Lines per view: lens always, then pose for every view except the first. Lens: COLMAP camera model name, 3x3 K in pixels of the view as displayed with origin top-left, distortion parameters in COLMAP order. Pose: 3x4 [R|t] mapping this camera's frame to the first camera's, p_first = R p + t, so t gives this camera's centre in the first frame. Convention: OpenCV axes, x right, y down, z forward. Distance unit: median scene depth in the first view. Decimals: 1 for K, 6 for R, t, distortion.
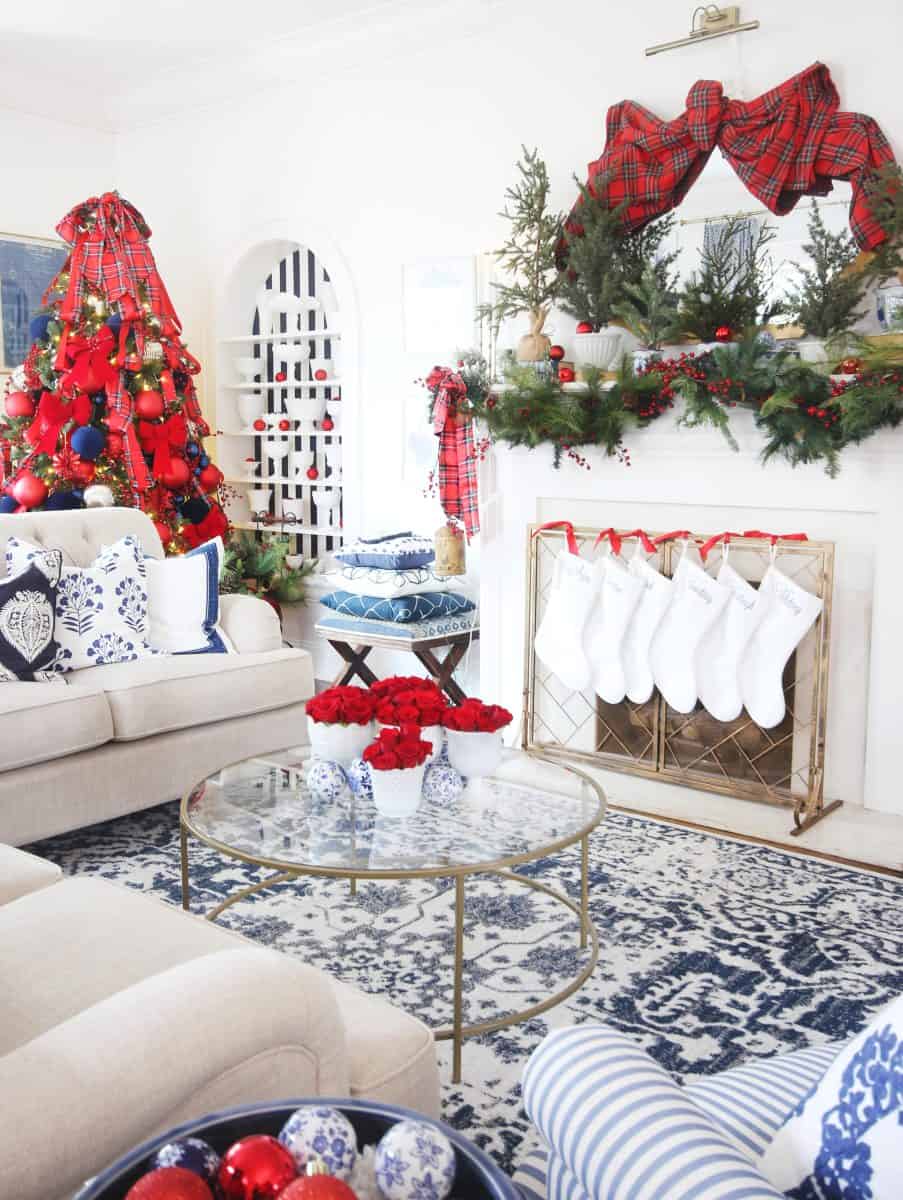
lens RADIAL K [[1218.4, 0, 451.5], [0, 1218.4, 600.0], [0, 0, 1]] dist [0.003936, 0.023269]
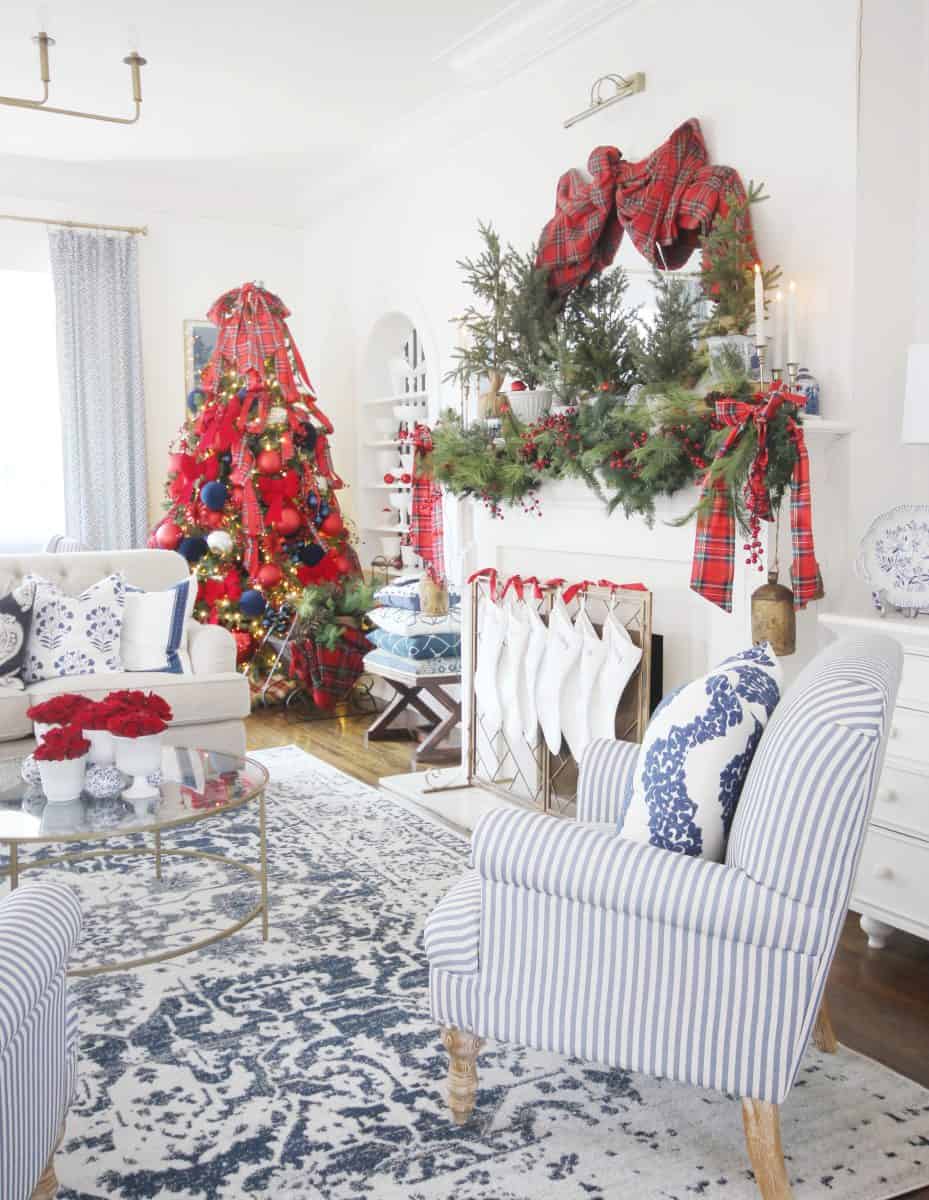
lens RADIAL K [[1240.4, 0, 464.5], [0, 1240.4, 600.0], [0, 0, 1]] dist [0.016511, 0.004672]
pose [[0.919448, 0.028134, -0.392204, 0.562590], [-0.044196, 0.998511, -0.031984, -0.001188], [0.390720, 0.046742, 0.919322, -0.001384]]
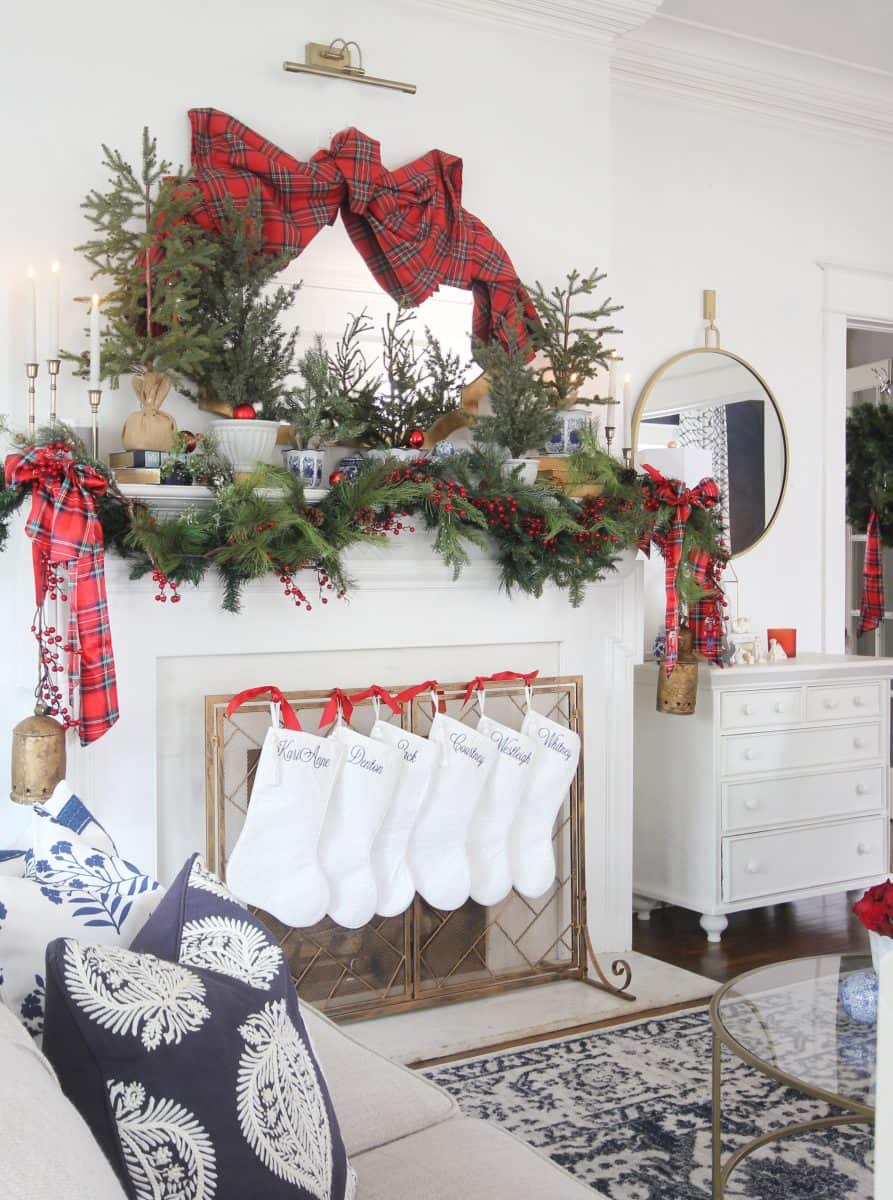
lens RADIAL K [[1373.8, 0, 446.5], [0, 1373.8, 600.0], [0, 0, 1]] dist [-0.001925, -0.014312]
pose [[0.325606, -0.029516, 0.945045, -0.688777], [0.131344, 0.991234, -0.014294, -0.100210], [-0.936338, 0.128781, 0.326629, 0.731471]]
